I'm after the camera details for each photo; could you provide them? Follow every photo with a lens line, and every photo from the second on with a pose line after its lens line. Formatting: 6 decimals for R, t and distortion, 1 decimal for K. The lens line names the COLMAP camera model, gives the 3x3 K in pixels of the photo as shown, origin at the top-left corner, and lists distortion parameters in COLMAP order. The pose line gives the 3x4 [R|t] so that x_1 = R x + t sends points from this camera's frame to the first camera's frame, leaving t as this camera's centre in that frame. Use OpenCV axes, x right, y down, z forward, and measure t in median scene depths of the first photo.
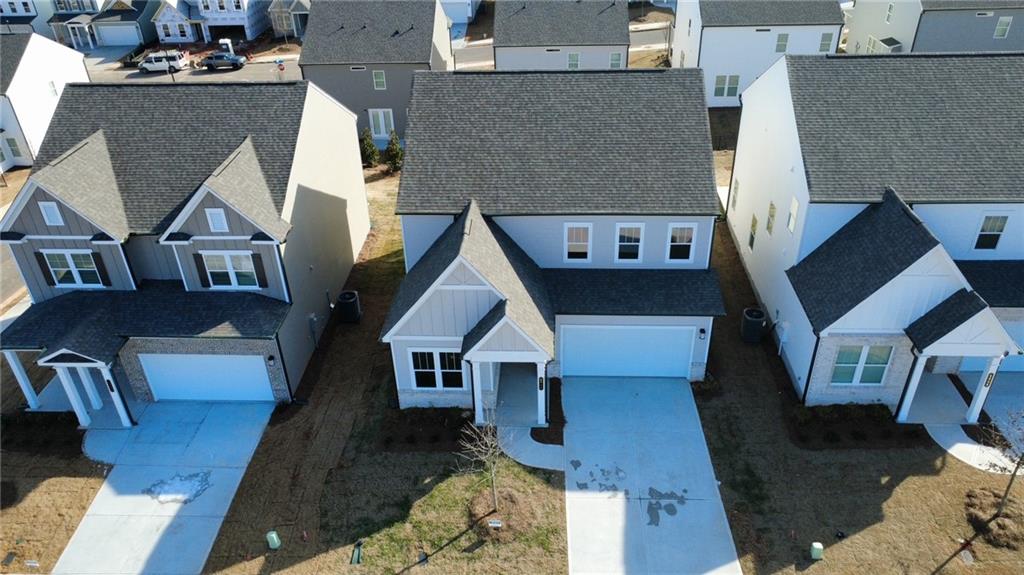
lens RADIAL K [[746.6, 0, 513.1], [0, 746.6, 288.6], [0, 0, 1]] dist [0.004296, -0.004700]
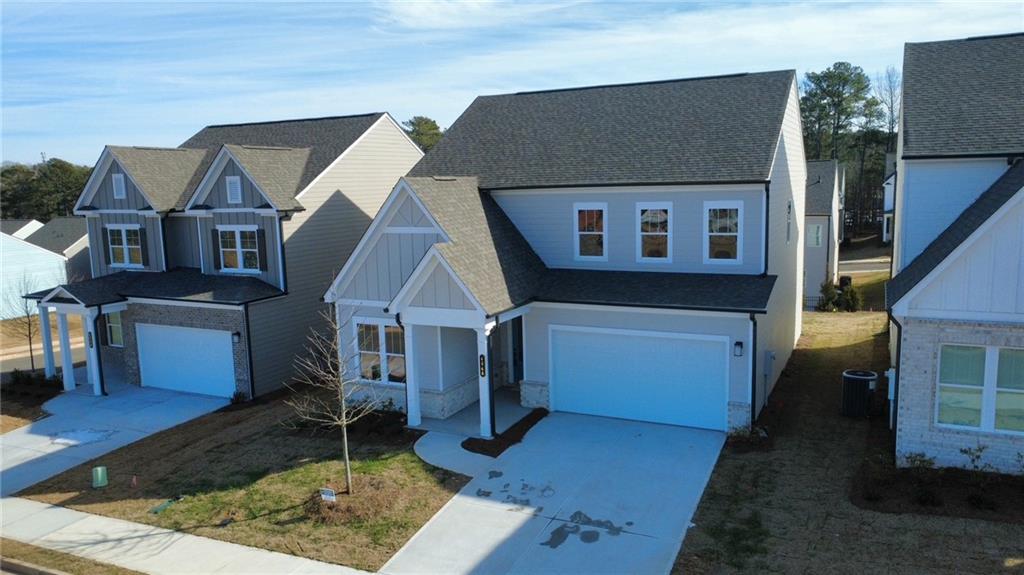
lens RADIAL K [[746.6, 0, 512.3], [0, 746.6, 286.9], [0, 0, 1]] dist [0.004296, -0.004700]
pose [[0.919048, 0.057631, -0.389910, 0.351708], [-0.209492, 0.909374, -0.359378, 0.319384], [0.333862, 0.411968, 0.847831, 0.360182]]
